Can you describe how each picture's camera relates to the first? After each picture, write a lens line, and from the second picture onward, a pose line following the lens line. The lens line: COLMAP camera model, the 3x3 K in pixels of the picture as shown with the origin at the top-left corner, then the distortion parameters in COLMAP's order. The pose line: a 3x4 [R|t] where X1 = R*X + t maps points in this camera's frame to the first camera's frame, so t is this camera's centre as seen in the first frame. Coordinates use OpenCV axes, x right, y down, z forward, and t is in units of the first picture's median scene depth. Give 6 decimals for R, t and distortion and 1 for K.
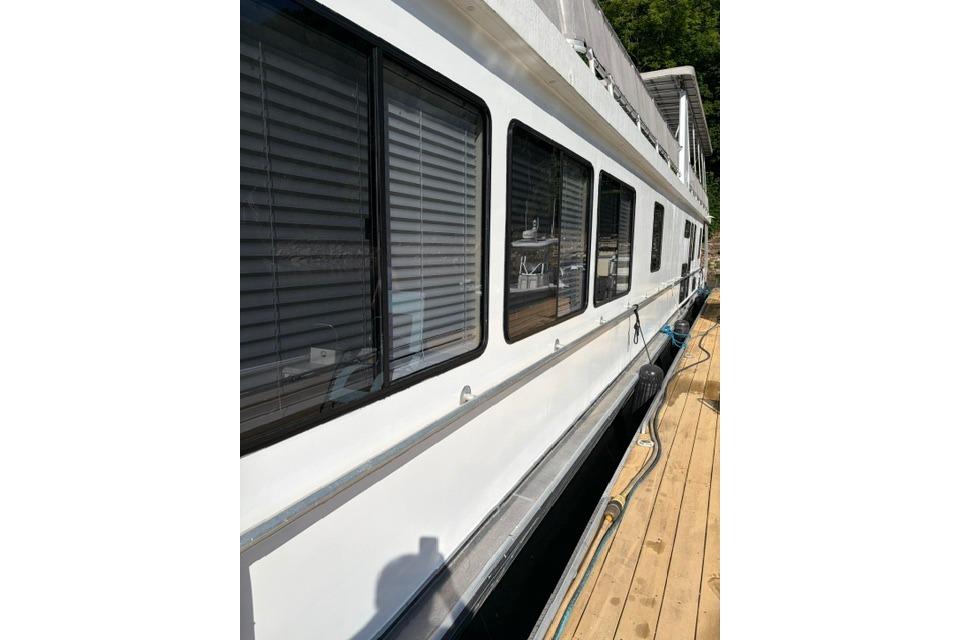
lens RADIAL K [[471.7, 0, 474.8], [0, 471.7, 319.8], [0, 0, 1]] dist [0.015677, 0.000293]
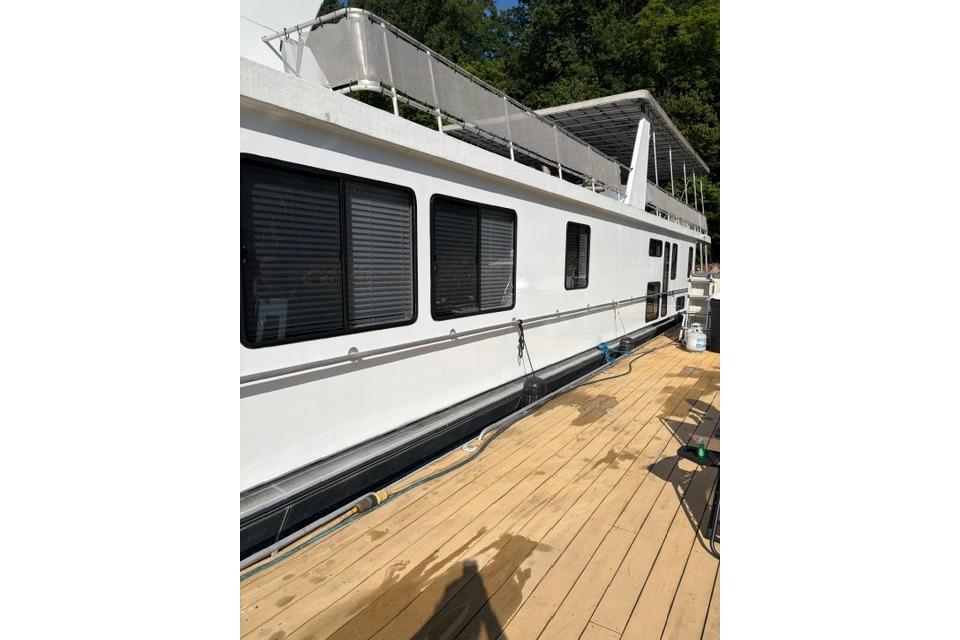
lens RADIAL K [[471.7, 0, 486.2], [0, 471.7, 322.2], [0, 0, 1]] dist [0.015677, 0.000293]
pose [[0.998103, 0.002765, -0.061497, 0.175477], [-0.005018, 0.999321, -0.036507, 0.005991], [0.061354, 0.036746, 0.997439, -0.023968]]
